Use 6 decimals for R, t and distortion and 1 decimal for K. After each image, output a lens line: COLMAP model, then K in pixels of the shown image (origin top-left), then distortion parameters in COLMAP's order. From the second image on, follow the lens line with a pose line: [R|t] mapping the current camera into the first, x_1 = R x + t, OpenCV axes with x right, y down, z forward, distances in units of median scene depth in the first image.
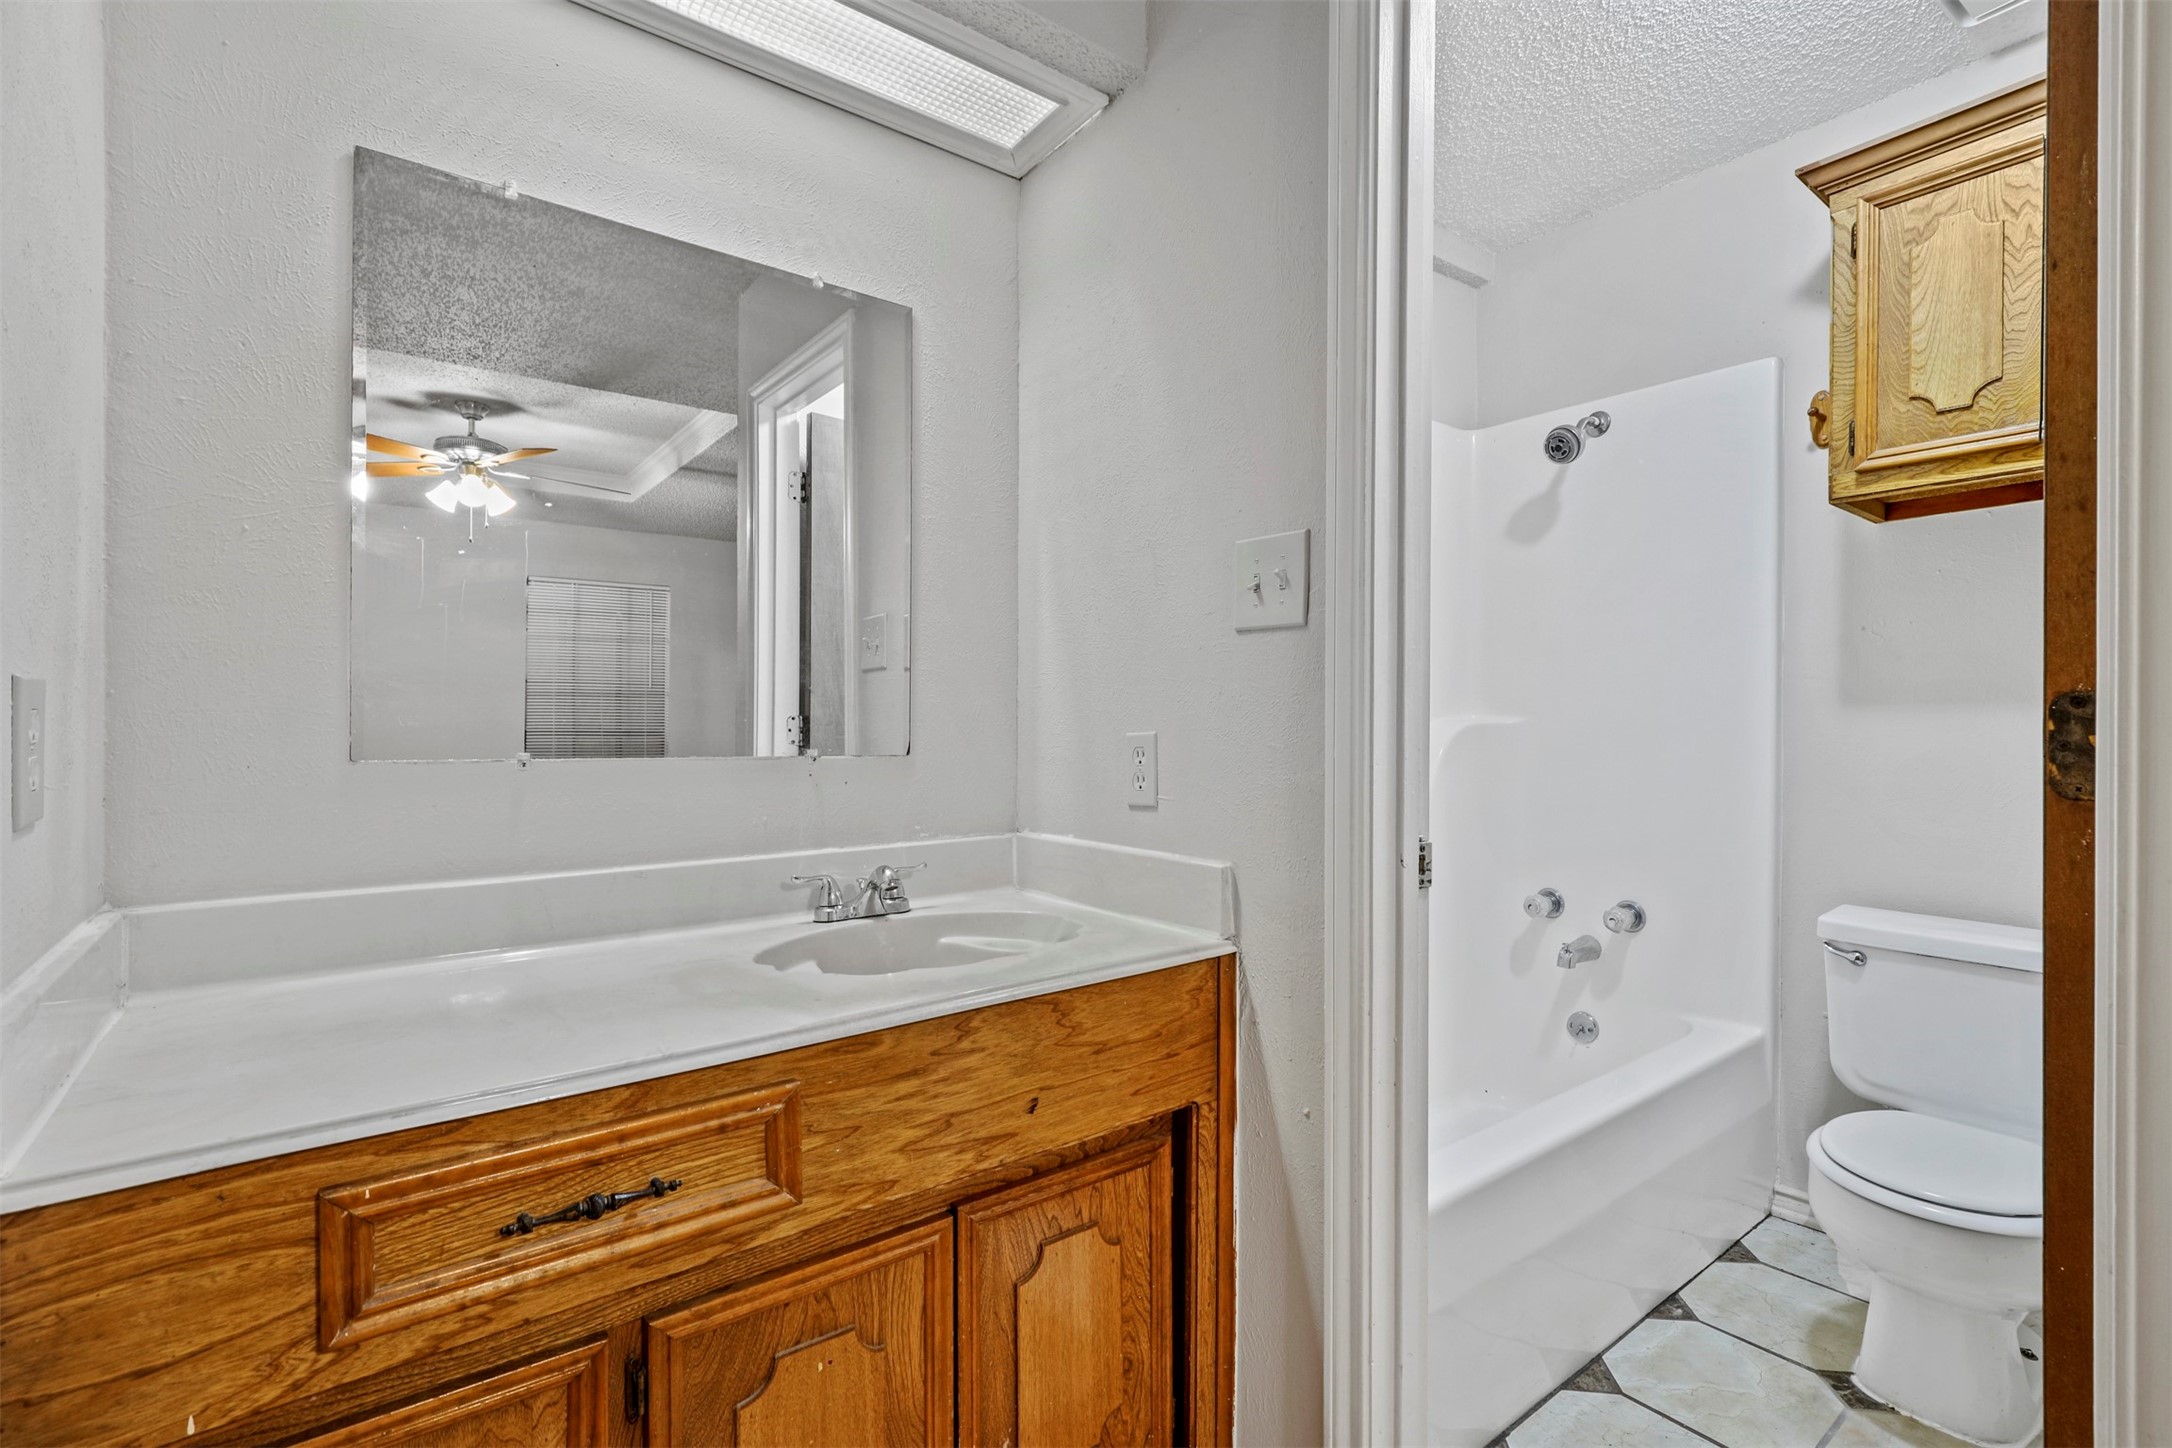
lens RADIAL K [[993.9, 0, 1107.0], [0, 993.9, 730.4], [0, 0, 1]] dist [-0.028055, 0.002724]
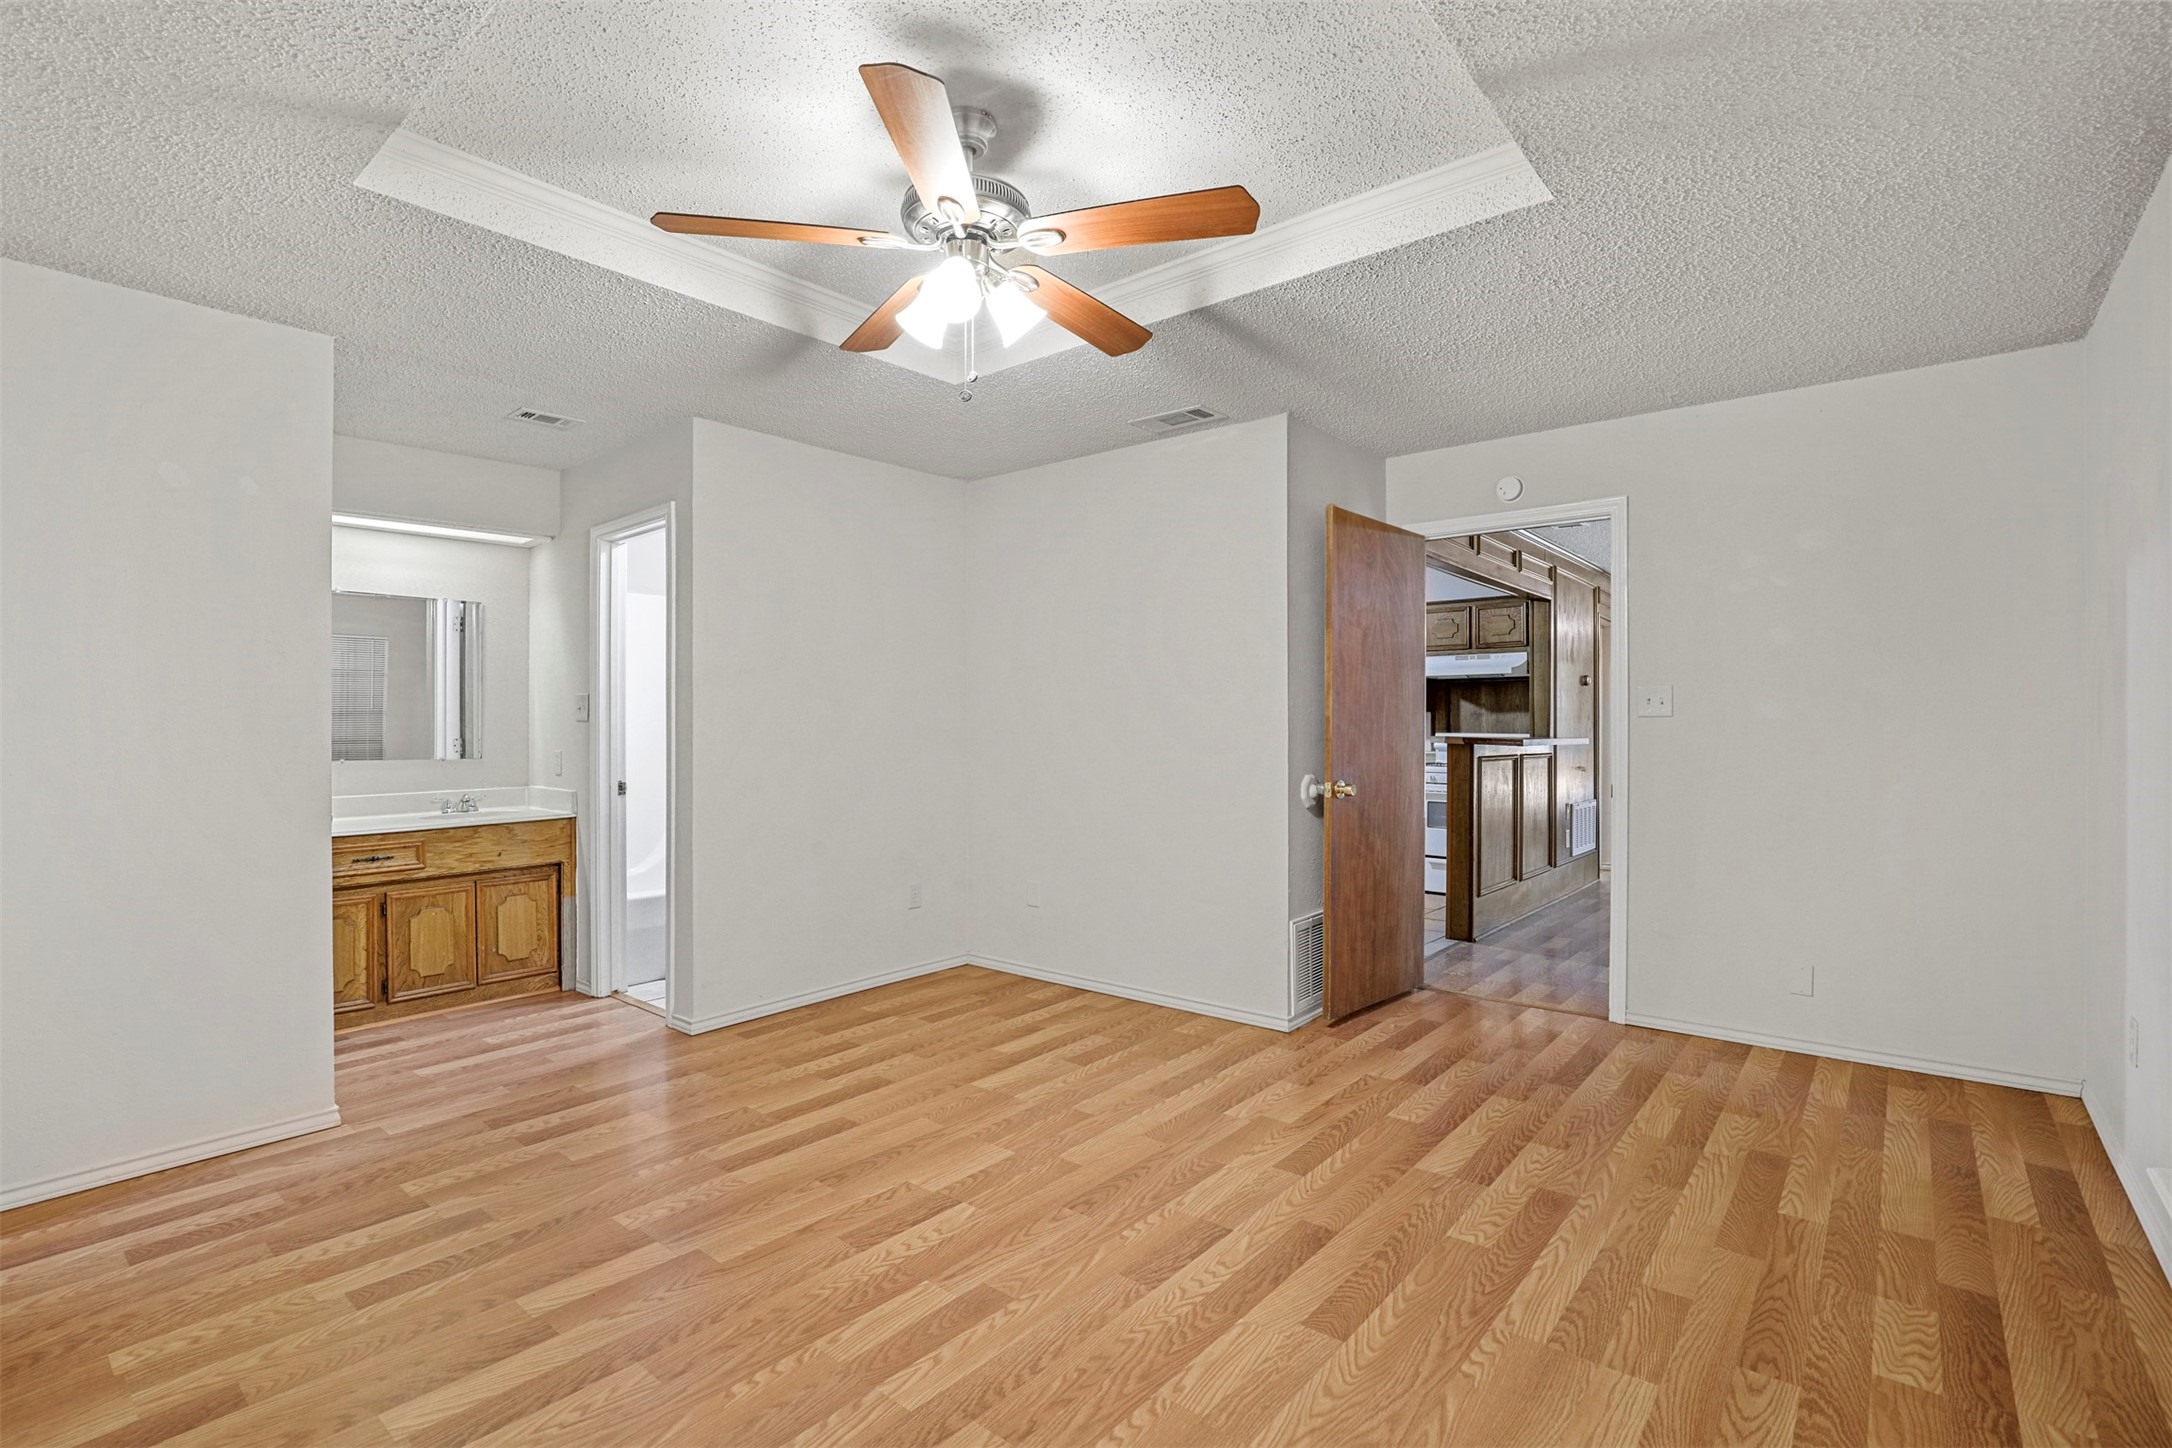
lens RADIAL K [[993.9, 0, 1081.2], [0, 993.9, 727.8], [0, 0, 1]] dist [-0.028055, 0.002724]
pose [[0.979843, -0.006840, 0.199654, 1.185043], [0.006215, 0.999974, 0.003760, -0.082034], [-0.199674, -0.002444, 0.979859, -2.716493]]
